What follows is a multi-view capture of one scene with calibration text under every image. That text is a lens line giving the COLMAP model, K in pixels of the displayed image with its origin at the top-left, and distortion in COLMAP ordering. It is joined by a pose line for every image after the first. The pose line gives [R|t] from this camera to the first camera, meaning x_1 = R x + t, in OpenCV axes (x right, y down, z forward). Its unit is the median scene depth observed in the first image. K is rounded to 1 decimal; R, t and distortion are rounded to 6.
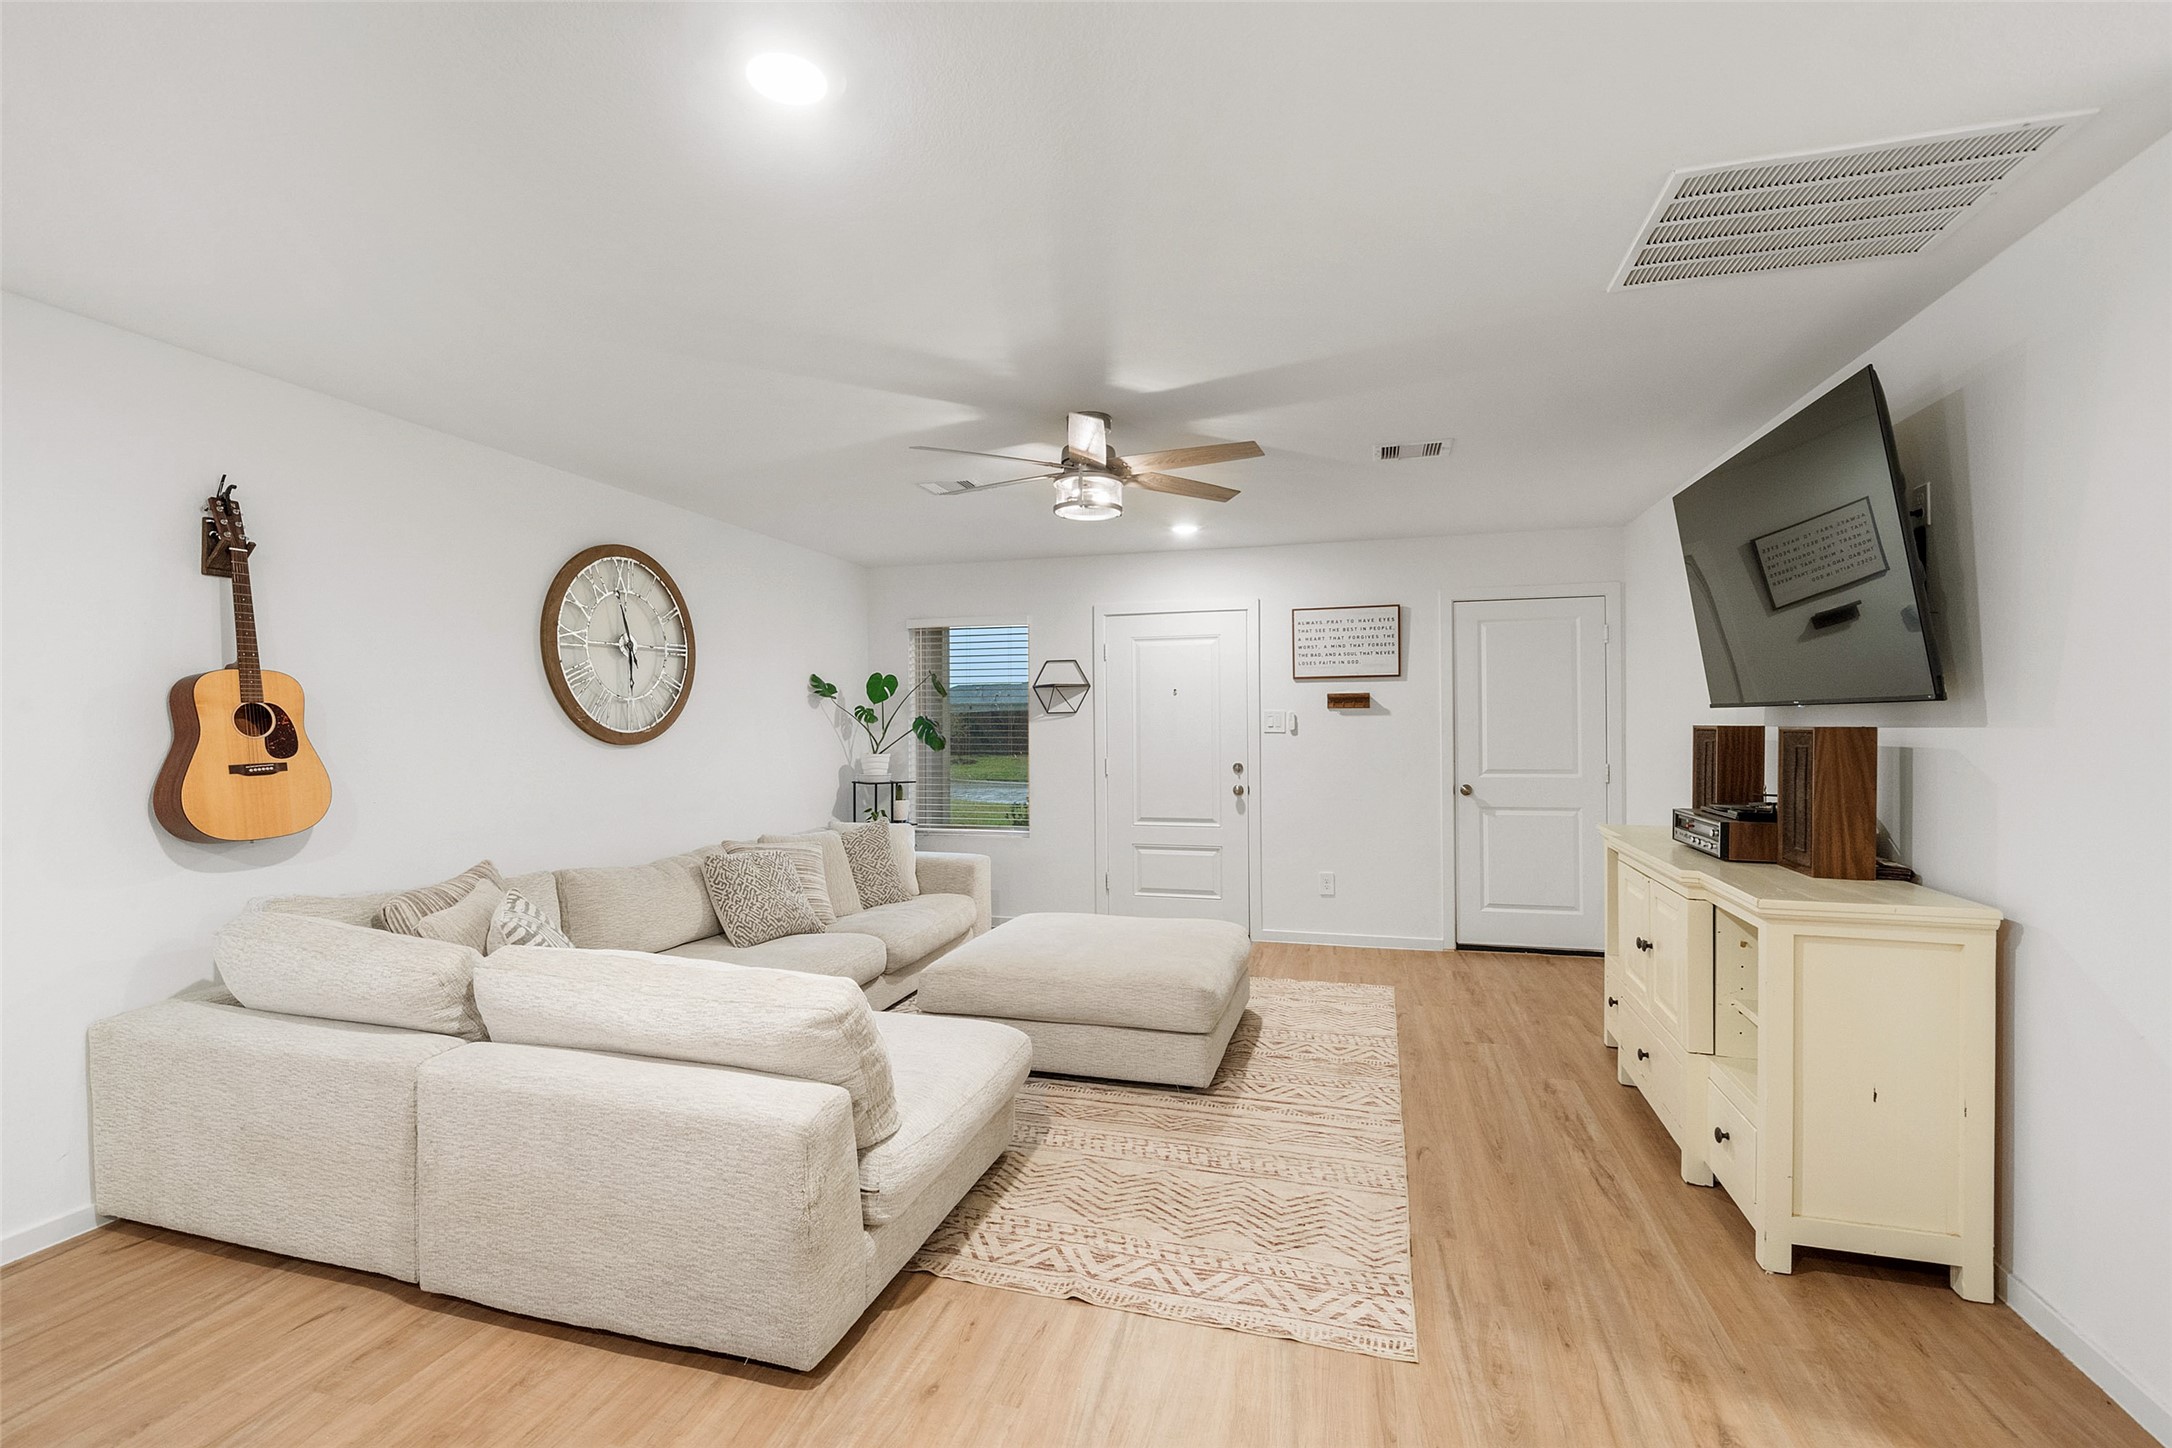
lens RADIAL K [[957.3, 0, 1089.3], [0, 957.3, 727.0], [0, 0, 1]] dist [0.001838, 0.000061]
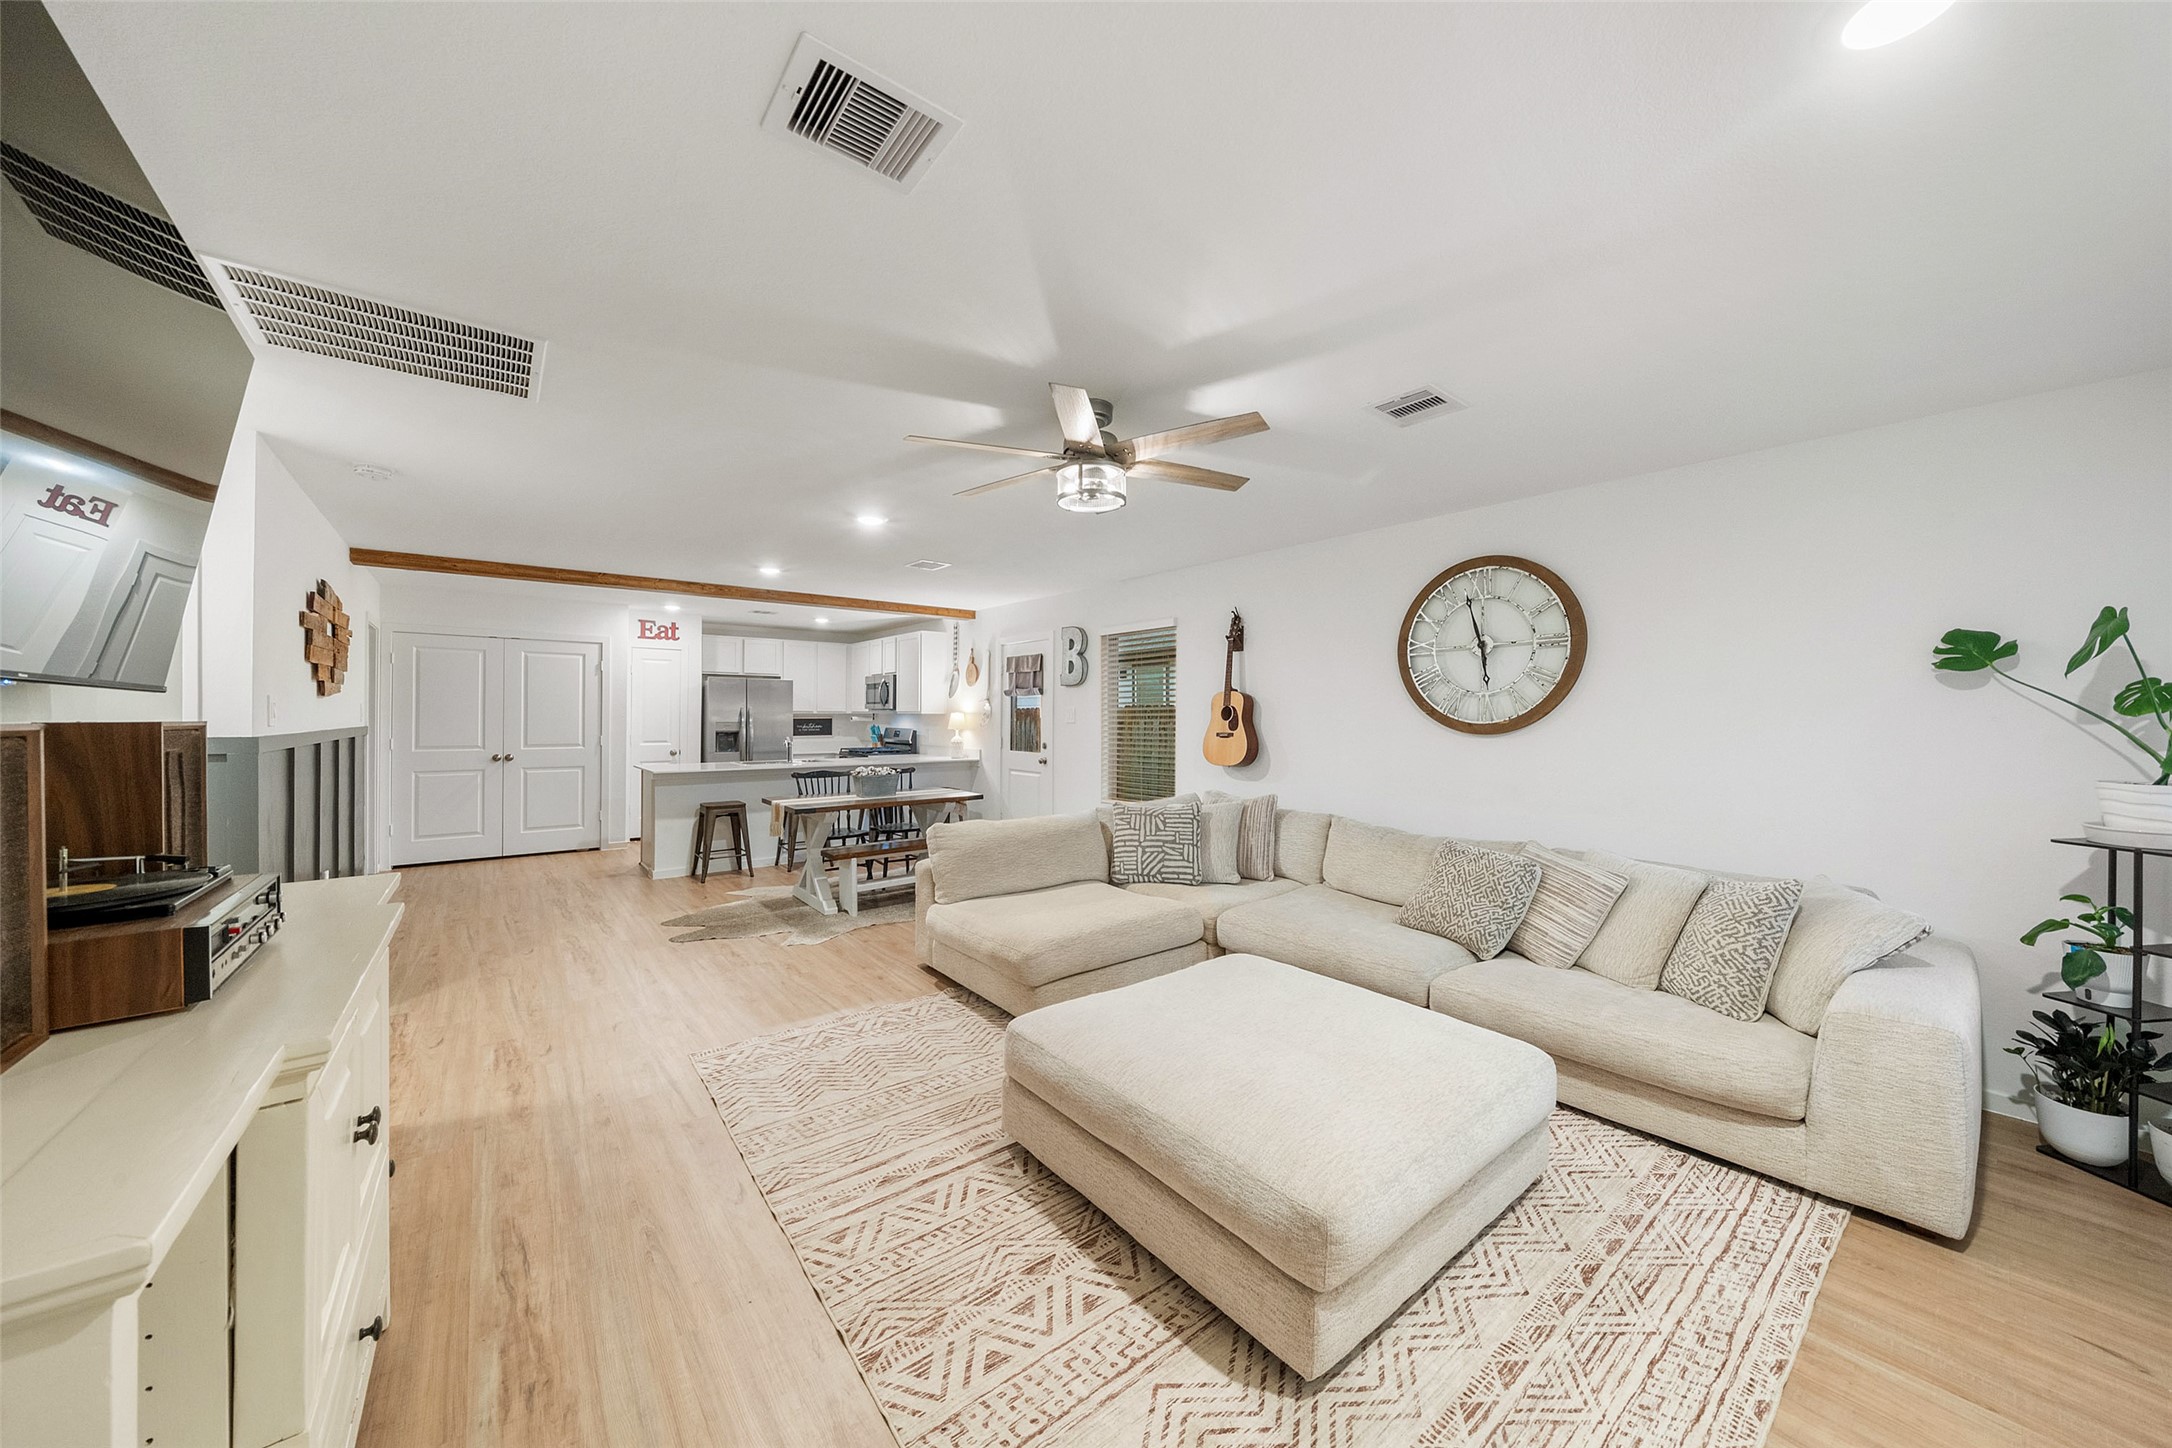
lens RADIAL K [[751.5, 0, 1087.6], [0, 751.5, 721.4], [0, 0, 1]] dist [-0.000043, 0.000000]
pose [[-0.579583, 0.008254, -0.814871, 0.646217], [-0.002230, 0.999929, 0.011714, -0.006479], [0.814910, 0.008607, -0.579523, 1.480653]]
